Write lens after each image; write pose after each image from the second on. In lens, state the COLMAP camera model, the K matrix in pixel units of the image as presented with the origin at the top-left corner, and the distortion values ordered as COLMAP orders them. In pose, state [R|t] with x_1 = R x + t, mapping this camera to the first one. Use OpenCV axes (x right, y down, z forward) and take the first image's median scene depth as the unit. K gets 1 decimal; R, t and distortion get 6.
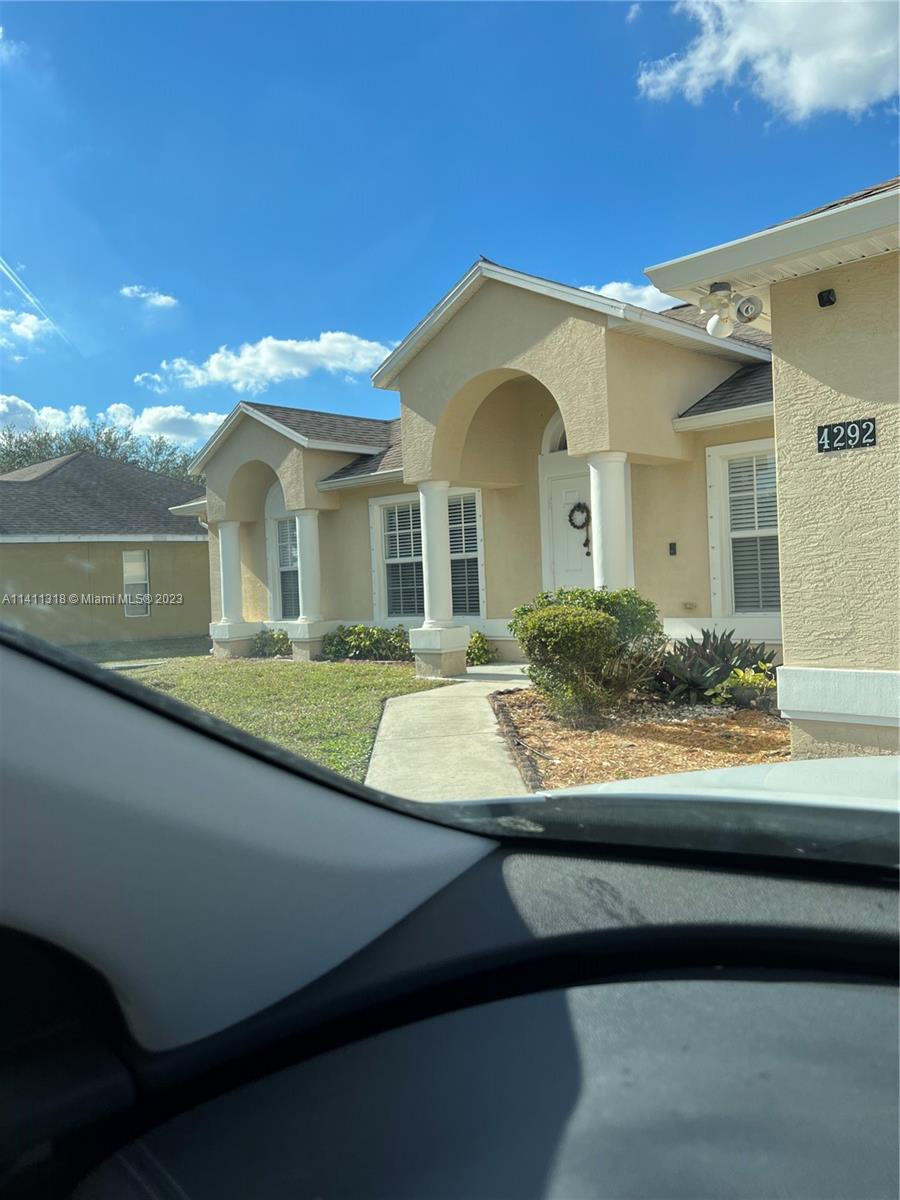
lens RADIAL K [[900.0, 0, 450.0], [0, 900.0, 600.0], [0, 0, 1]] dist [0.002208, 0.000348]
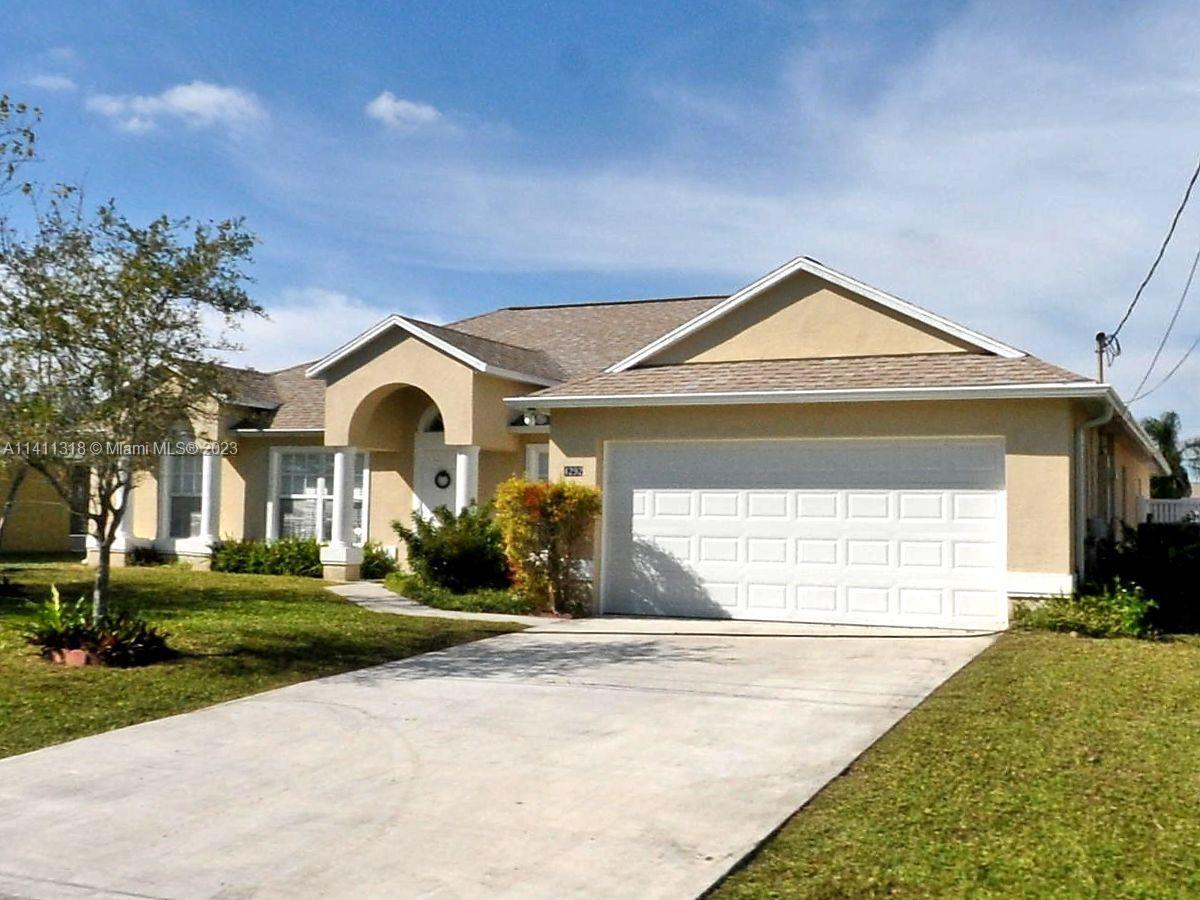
lens RADIAL K [[1429.5, 0, 600.0], [0, 1429.5, 450.0], [0, 0, 1]] dist [0.000783, 0.000386]
pose [[0.945587, 0.097949, 0.310275, -0.342281], [-0.070274, 0.992585, -0.099177, 0.072117], [-0.317689, 0.071976, 0.945459, -1.290905]]
